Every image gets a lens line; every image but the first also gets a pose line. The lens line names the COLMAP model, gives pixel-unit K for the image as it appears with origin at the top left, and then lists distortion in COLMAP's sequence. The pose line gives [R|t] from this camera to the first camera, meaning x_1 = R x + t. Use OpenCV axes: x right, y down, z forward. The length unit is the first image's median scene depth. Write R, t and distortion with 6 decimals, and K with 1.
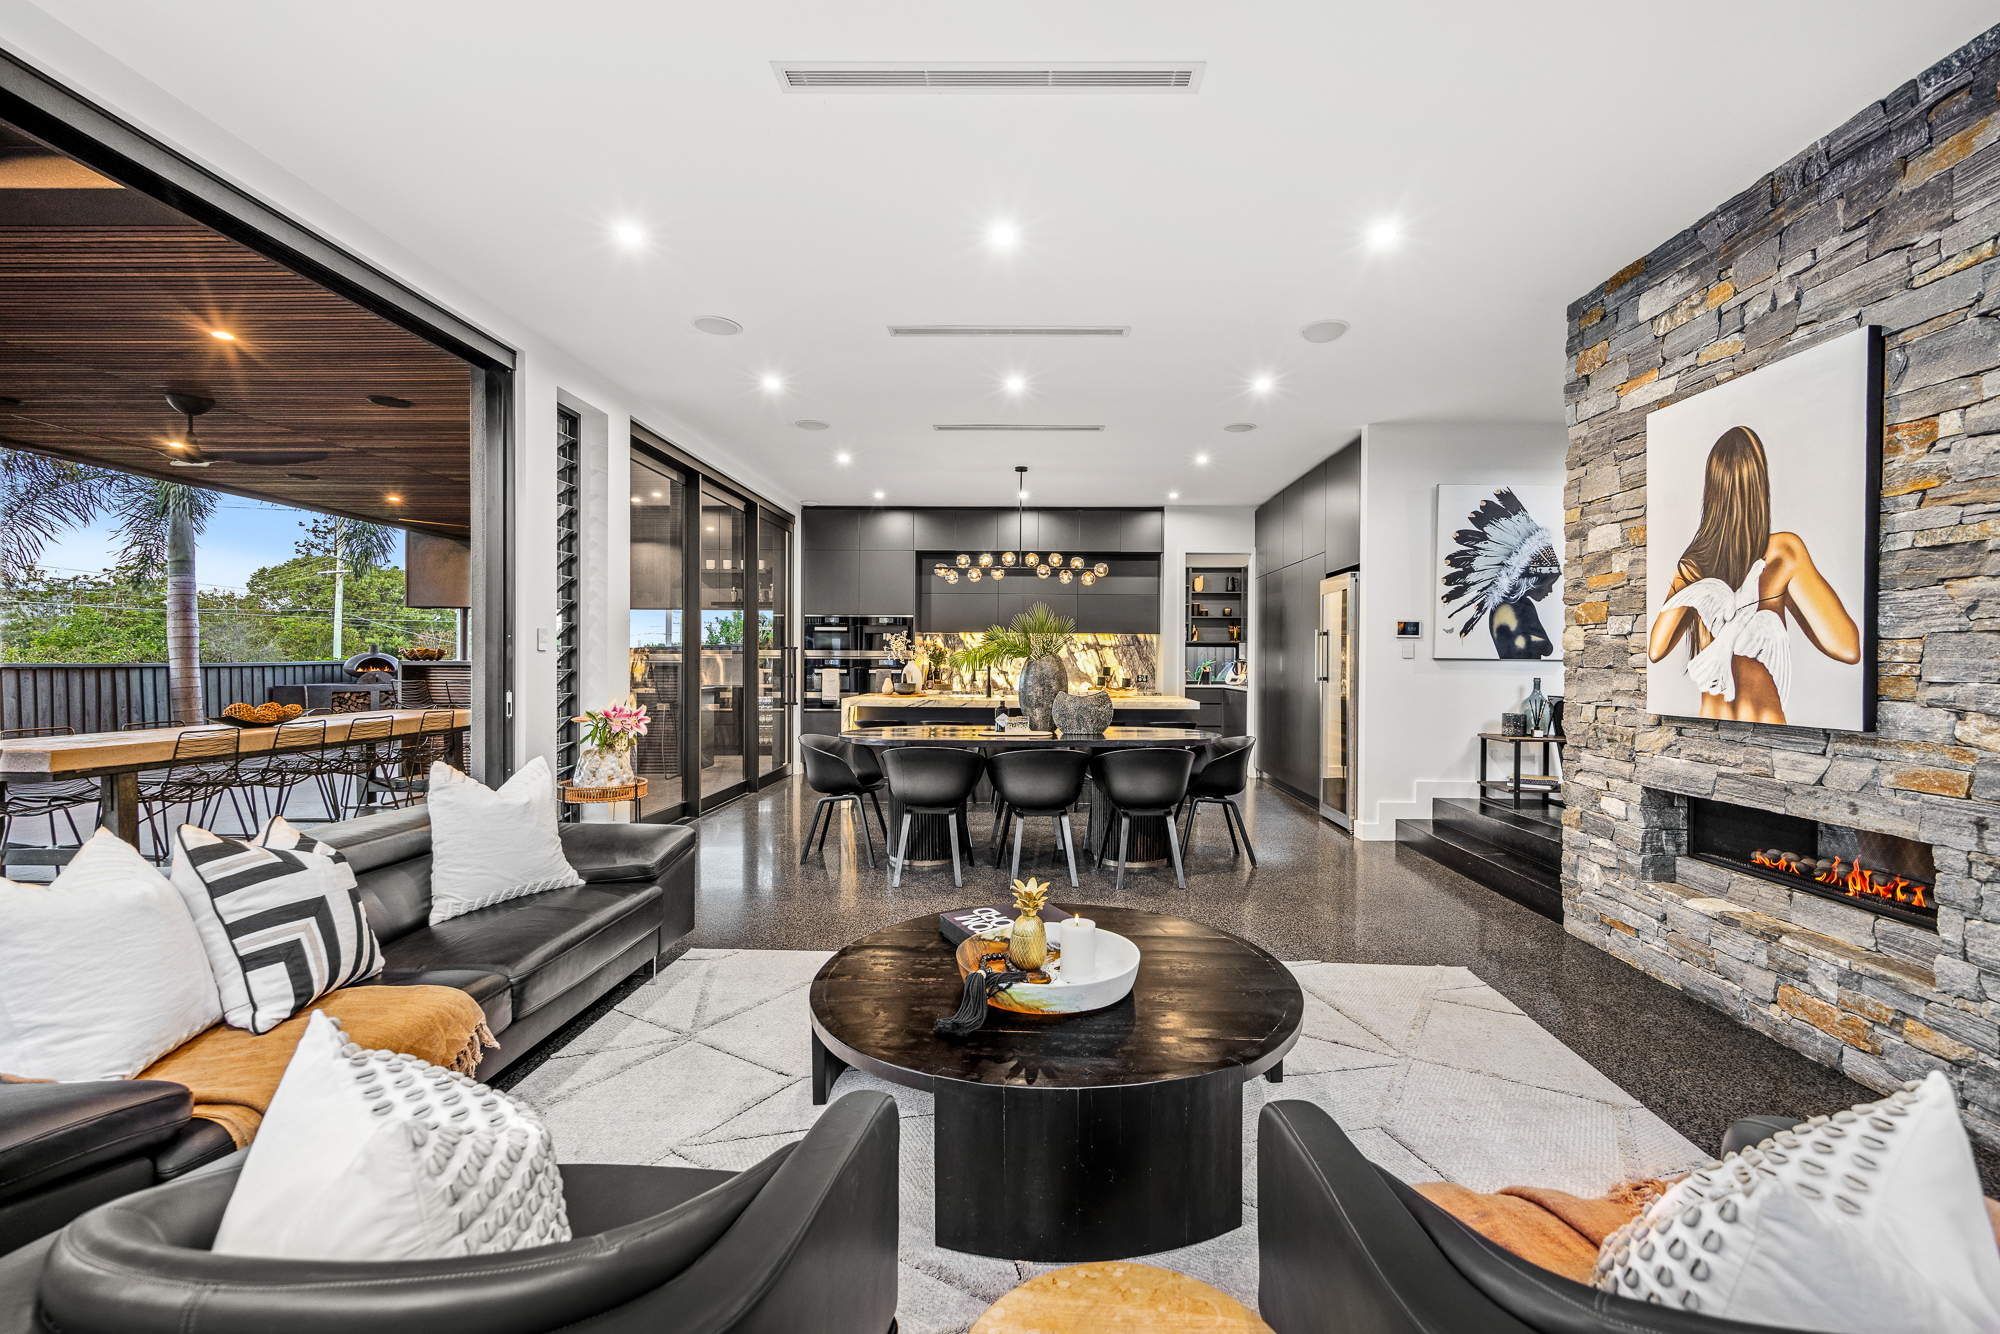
lens RADIAL K [[831.3, 0, 1006.5], [0, 831.3, 661.4], [0, 0, 1]] dist [0.002655, 0.000081]
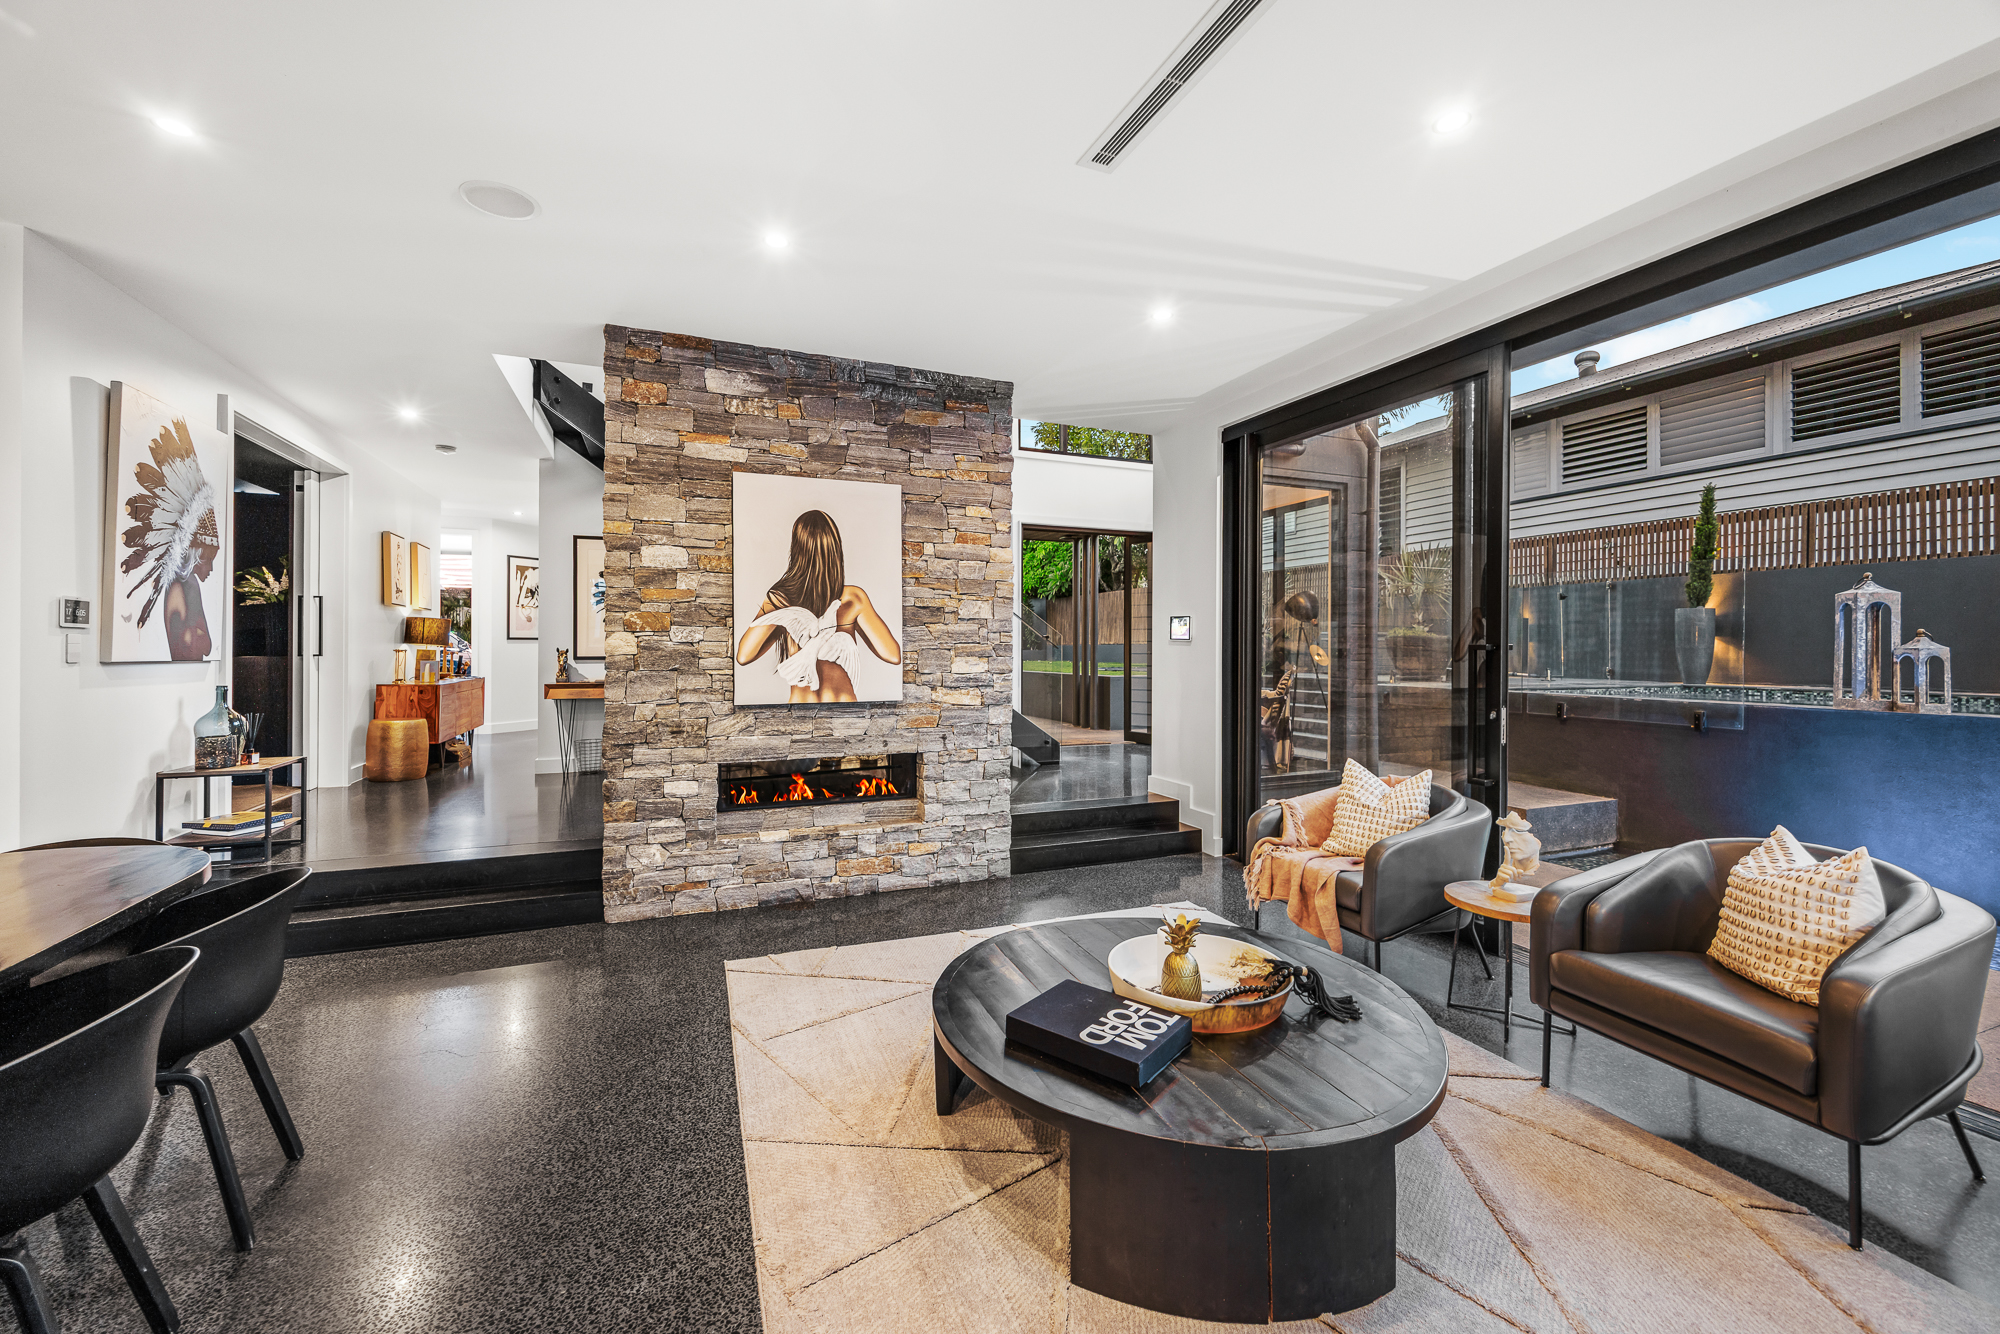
lens RADIAL K [[800.8, 0, 998.5], [0, 800.8, 647.2], [0, 0, 1]] dist [-0.001450, -0.001382]
pose [[-0.414074, -0.006233, 0.910222, -0.565669], [-0.002576, 0.999981, 0.005675, -0.037656], [-0.910240, 0.000005, -0.414082, 1.237947]]
